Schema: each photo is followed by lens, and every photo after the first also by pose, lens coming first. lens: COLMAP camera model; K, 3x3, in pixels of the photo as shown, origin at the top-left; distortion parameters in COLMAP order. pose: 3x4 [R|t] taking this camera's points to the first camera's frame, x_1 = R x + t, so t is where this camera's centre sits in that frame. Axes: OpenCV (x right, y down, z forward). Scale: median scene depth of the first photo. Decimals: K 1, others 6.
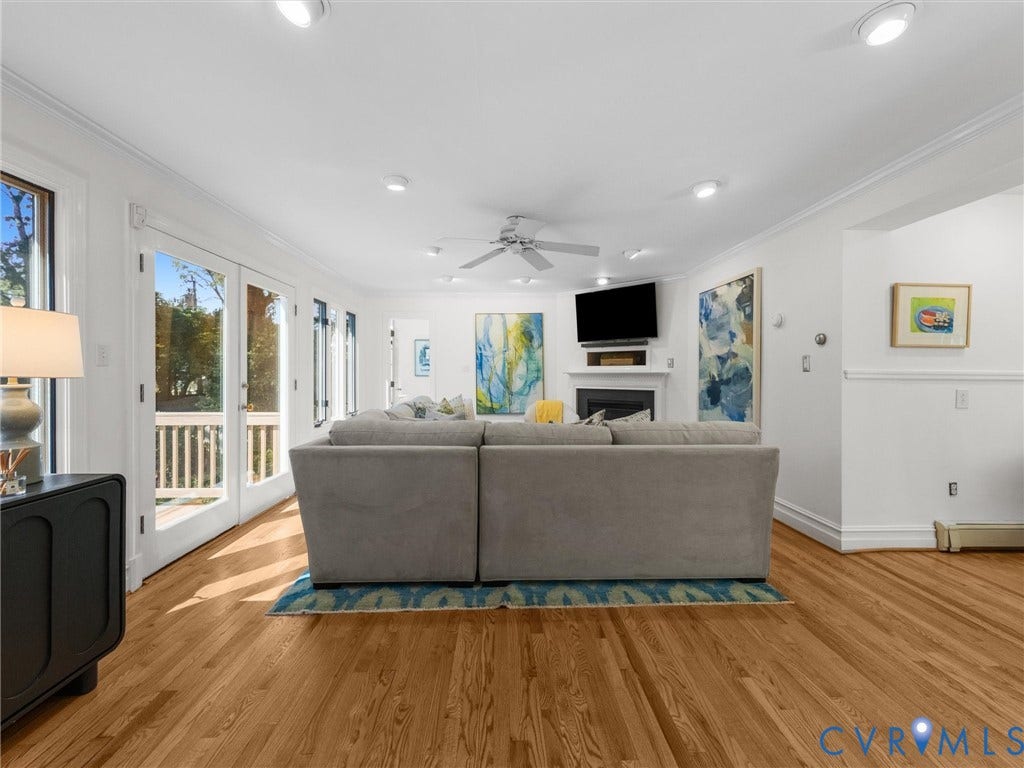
lens RADIAL K [[406.4, 0, 515.1], [0, 406.4, 380.6], [0, 0, 1]] dist [-0.002492, 0.000017]
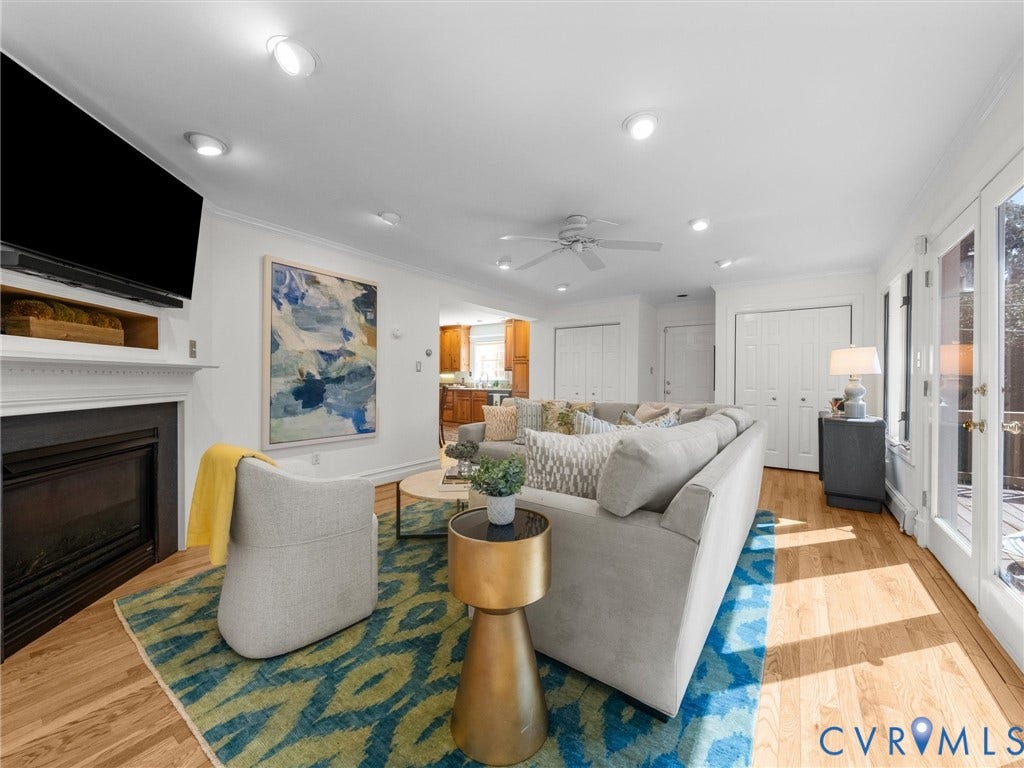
lens RADIAL K [[406.4, 0, 509.2], [0, 406.4, 378.4], [0, 0, 1]] dist [-0.002492, 0.000017]
pose [[-0.784883, -0.003451, 0.619635, -0.393826], [0.005626, 0.999904, 0.012695, -0.010697], [-0.619619, 0.013450, -0.784788, 1.513878]]
